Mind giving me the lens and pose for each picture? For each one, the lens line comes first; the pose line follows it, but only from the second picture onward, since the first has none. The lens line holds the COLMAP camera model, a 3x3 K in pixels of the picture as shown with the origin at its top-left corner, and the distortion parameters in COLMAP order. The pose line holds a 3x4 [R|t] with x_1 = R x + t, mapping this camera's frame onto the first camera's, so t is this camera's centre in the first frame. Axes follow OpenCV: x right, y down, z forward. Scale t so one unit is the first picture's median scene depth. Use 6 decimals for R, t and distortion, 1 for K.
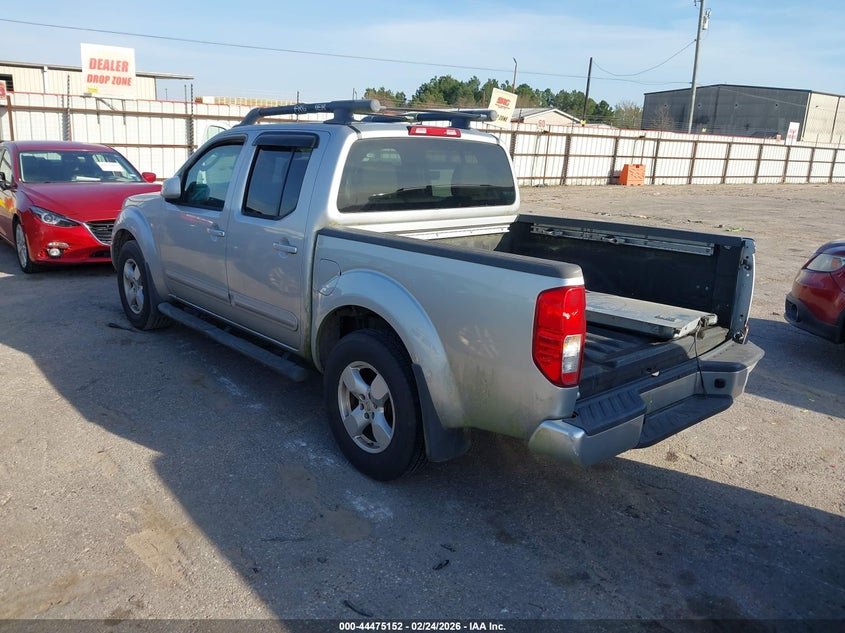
lens RADIAL K [[665.0, 0, 422.5], [0, 665.0, 316.5], [0, 0, 1]] dist [-0.001432, -0.004605]
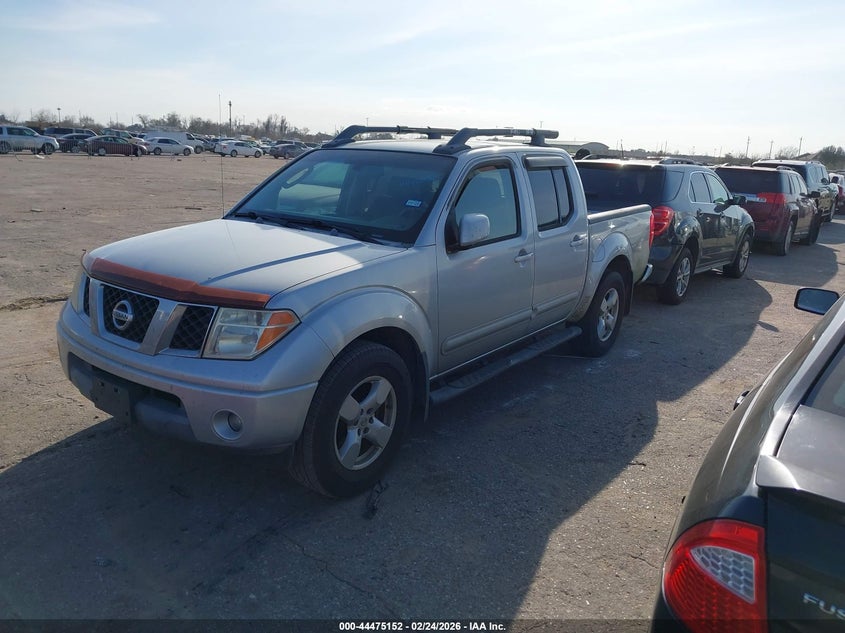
lens RADIAL K [[665.0, 0, 422.5], [0, 665.0, 316.5], [0, 0, 1]] dist [-0.001432, -0.004605]
pose [[-0.193875, -0.299951, 0.934046, -1.101126], [0.196244, 0.921009, 0.336498, -0.362001], [-0.961198, 0.248539, -0.119697, 1.157900]]
